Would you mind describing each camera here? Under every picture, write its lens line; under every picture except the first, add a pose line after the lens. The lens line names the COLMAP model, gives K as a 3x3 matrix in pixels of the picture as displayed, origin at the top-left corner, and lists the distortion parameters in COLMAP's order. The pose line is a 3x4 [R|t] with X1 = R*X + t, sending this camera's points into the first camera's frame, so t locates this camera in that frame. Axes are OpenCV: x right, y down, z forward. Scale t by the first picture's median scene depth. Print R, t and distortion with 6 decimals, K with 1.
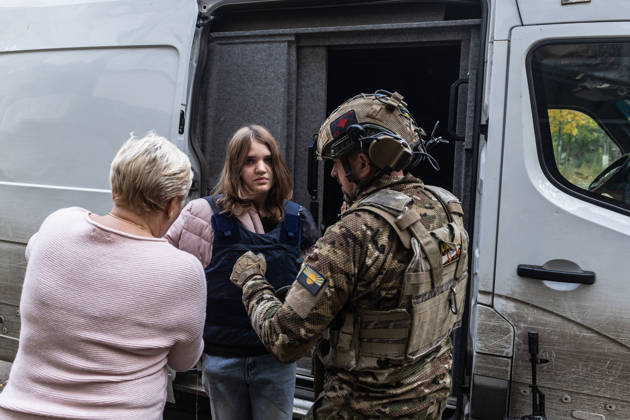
lens RADIAL K [[482.8, 0, 319.5], [0, 482.8, 214.0], [0, 0, 1]] dist [-0.001207, 0.003385]
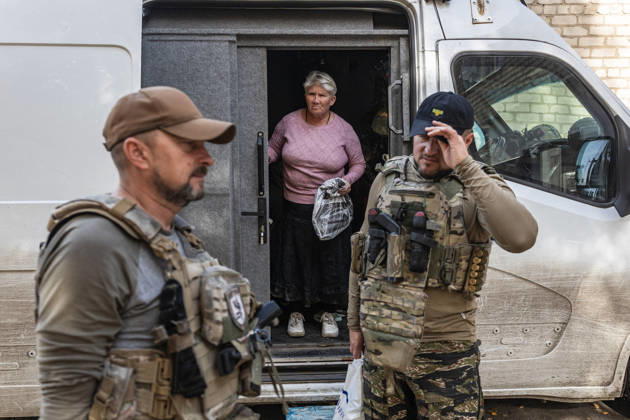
lens RADIAL K [[607.5, 0, 314.7], [0, 607.5, 212.0], [0, 0, 1]] dist [0.002126, 0.000000]
pose [[0.918416, -0.090828, 0.385048, -0.450208], [0.090915, 0.995696, 0.018022, -0.008560], [-0.385028, 0.018455, 0.922721, -0.253228]]
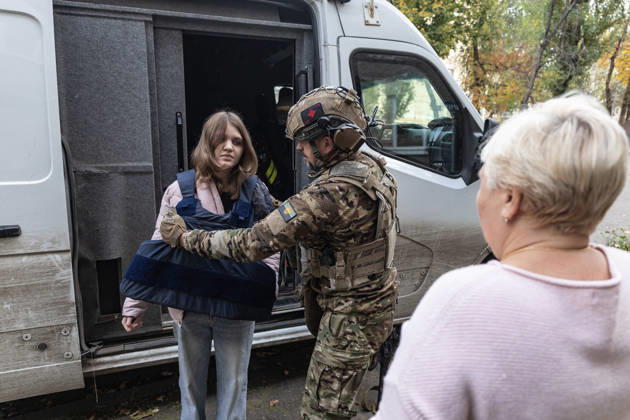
lens RADIAL K [[432.2, 0, 310.6], [0, 432.2, 208.8], [0, 0, 1]] dist [-0.006715, 0.000268]
pose [[0.758158, -0.157540, 0.632754, -0.472062], [0.090415, 0.986401, 0.137255, -0.060313], [-0.645772, -0.046851, 0.762092, 0.053544]]
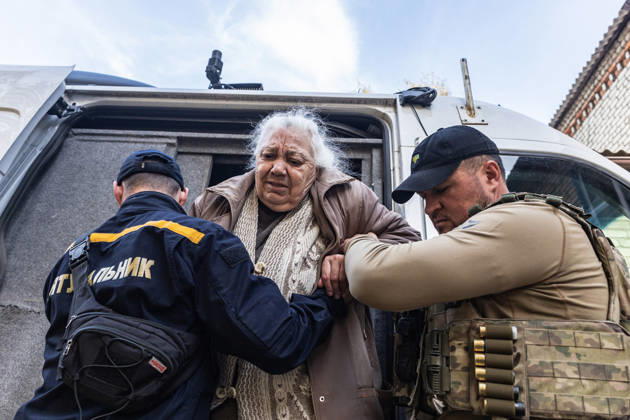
lens RADIAL K [[432.2, 0, 311.3], [0, 432.2, 204.7], [0, 0, 1]] dist [-0.006715, 0.000268]
pose [[0.953886, 0.154398, 0.257415, -0.001397], [0.004226, 0.850574, -0.525838, 0.149098], [-0.300139, 0.502677, 0.810698, 0.377895]]
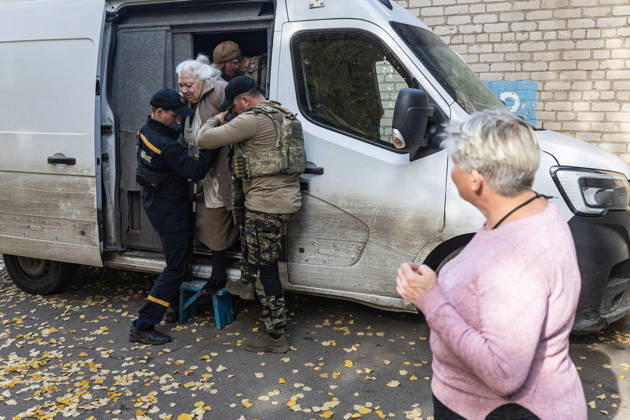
lens RADIAL K [[607.5, 0, 311.9], [0, 607.5, 204.8], [0, 0, 1]] dist [0.002126, 0.000000]
pose [[0.997432, -0.031832, -0.064158, 0.524787], [0.034786, 0.998361, 0.045456, 0.121272], [0.062606, -0.047571, 0.996904, -0.937991]]
